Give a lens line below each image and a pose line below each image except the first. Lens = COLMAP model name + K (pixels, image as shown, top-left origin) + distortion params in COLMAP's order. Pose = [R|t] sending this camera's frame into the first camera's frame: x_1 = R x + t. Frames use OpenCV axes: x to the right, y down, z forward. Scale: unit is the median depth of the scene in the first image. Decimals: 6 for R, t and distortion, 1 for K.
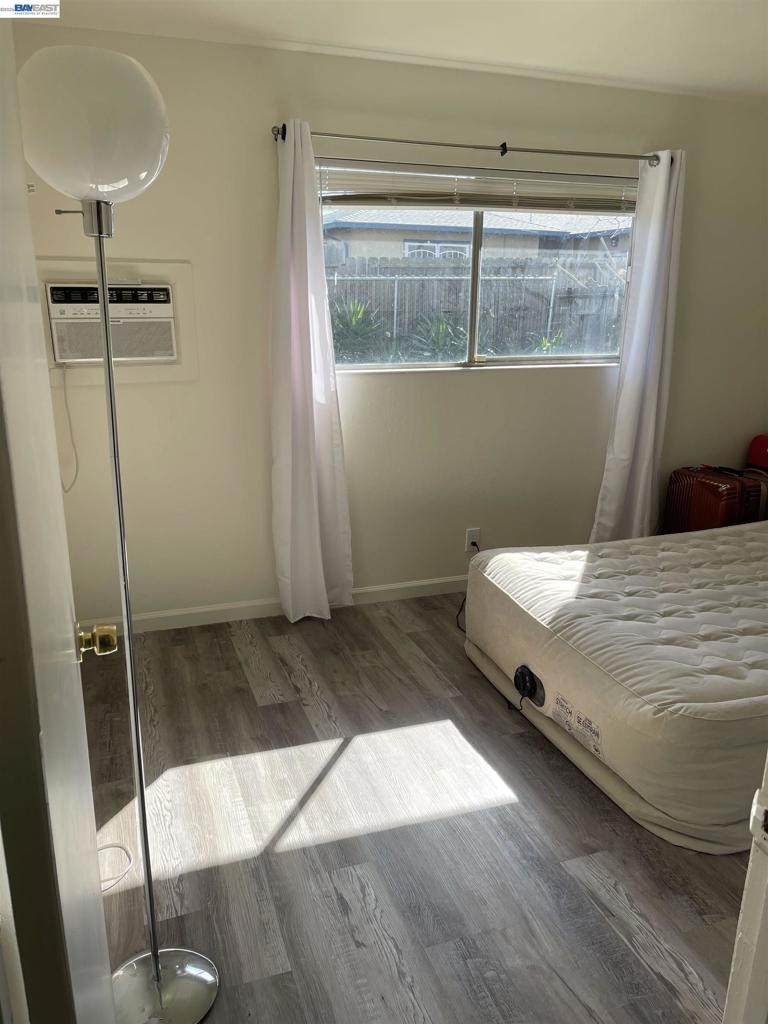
lens RADIAL K [[773.8, 0, 382.3], [0, 773.8, 498.2], [0, 0, 1]] dist [0.051574, -0.056985]
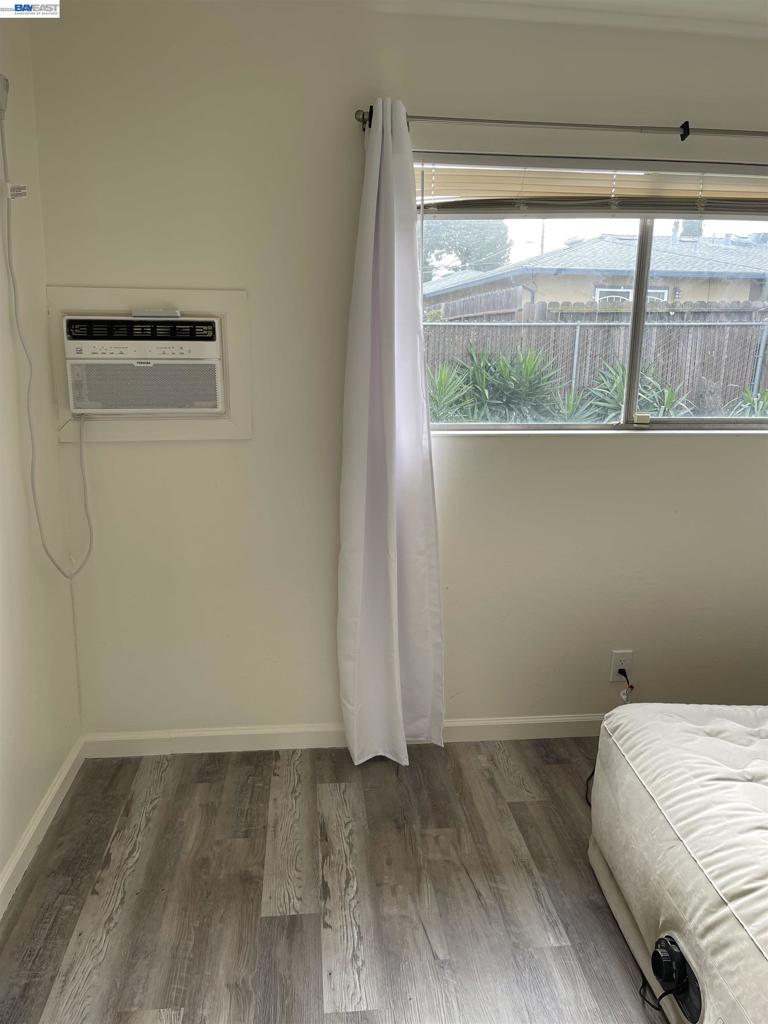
lens RADIAL K [[773.8, 0, 382.3], [0, 773.8, 498.2], [0, 0, 1]] dist [0.051574, -0.056985]
pose [[0.971414, 0.050698, -0.231916, 0.073646], [-0.064448, 0.996560, -0.052095, -0.060880], [0.228477, 0.065552, 0.971340, 0.279584]]
